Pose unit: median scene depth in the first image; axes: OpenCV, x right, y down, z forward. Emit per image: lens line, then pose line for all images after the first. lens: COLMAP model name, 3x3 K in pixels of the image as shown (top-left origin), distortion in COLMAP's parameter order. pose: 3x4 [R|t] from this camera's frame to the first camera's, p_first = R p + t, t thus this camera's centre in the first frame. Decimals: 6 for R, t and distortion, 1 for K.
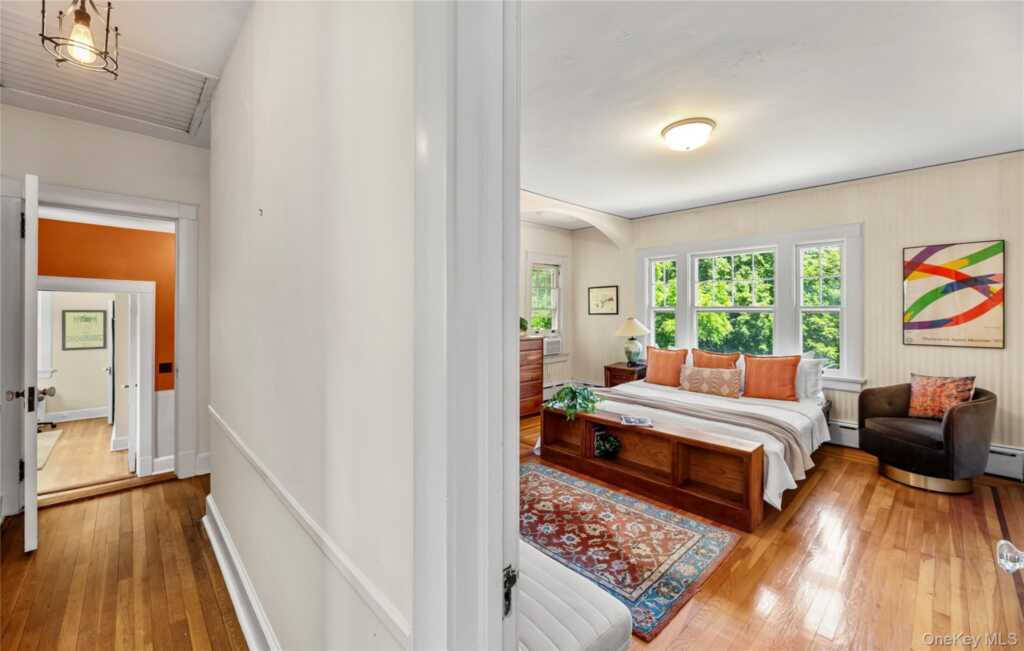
lens RADIAL K [[409.9, 0, 513.0], [0, 409.9, 310.0], [0, 0, 1]] dist [-0.000111, -0.000372]
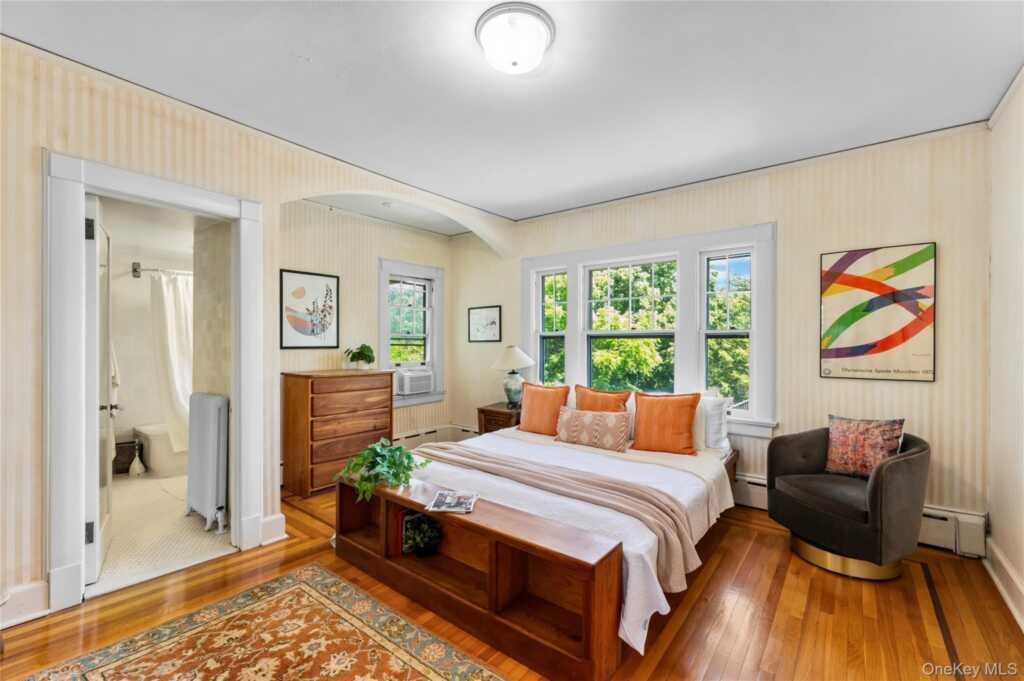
lens RADIAL K [[436.7, 0, 513.2], [0, 436.7, 343.4], [0, 0, 1]] dist [-0.001729, -0.000335]
pose [[0.988515, 0.001861, 0.151110, 0.266363], [-0.002515, 0.999988, 0.004134, 0.018684], [-0.151100, -0.004466, 0.988508, 0.286063]]
